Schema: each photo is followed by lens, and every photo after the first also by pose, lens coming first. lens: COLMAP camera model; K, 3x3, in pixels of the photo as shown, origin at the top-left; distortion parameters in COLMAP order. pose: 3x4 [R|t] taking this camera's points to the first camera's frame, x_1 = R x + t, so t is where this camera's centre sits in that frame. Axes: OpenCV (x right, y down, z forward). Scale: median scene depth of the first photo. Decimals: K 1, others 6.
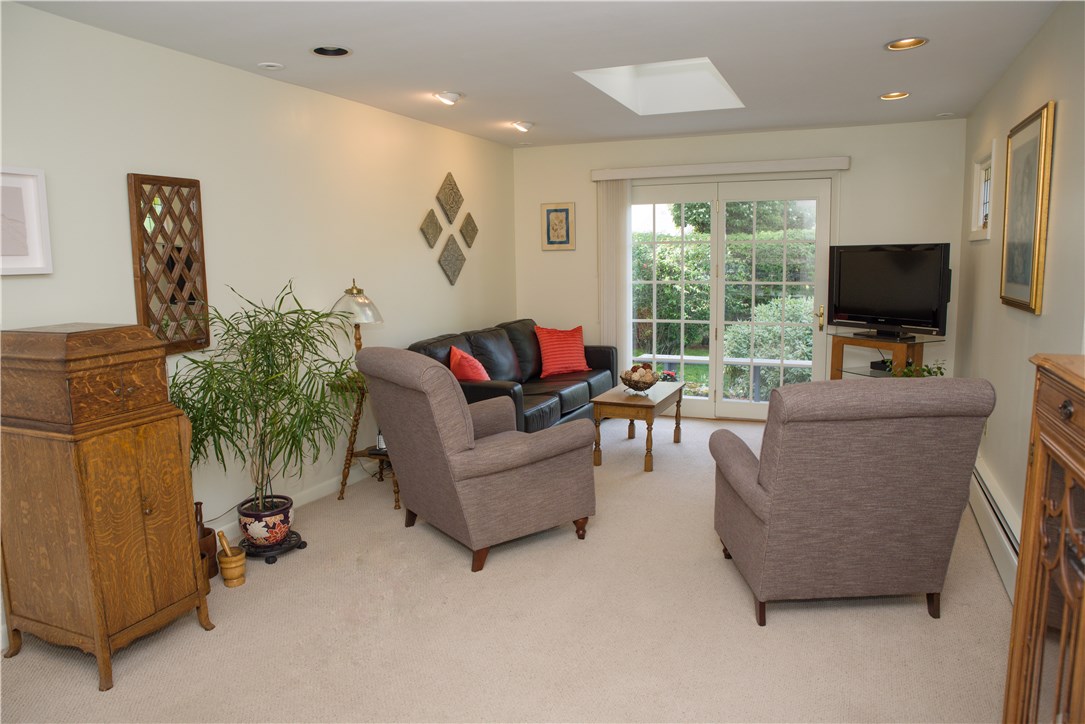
lens RADIAL K [[762.0, 0, 542.5], [0, 762.0, 362.0], [0, 0, 1]] dist [-0.133493, 0.114130]
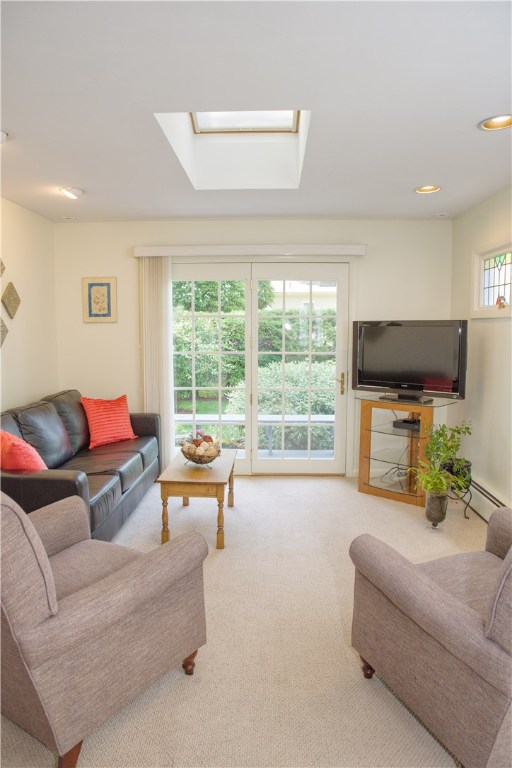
lens RADIAL K [[539.4, 0, 256.0], [0, 539.4, 384.0], [0, 0, 1]] dist [-0.133493, 0.114130]
pose [[0.933646, -0.022559, 0.357485, -0.049868], [0.035623, 0.998915, -0.030000, -0.038933], [-0.356421, 0.040745, 0.933437, 0.285813]]
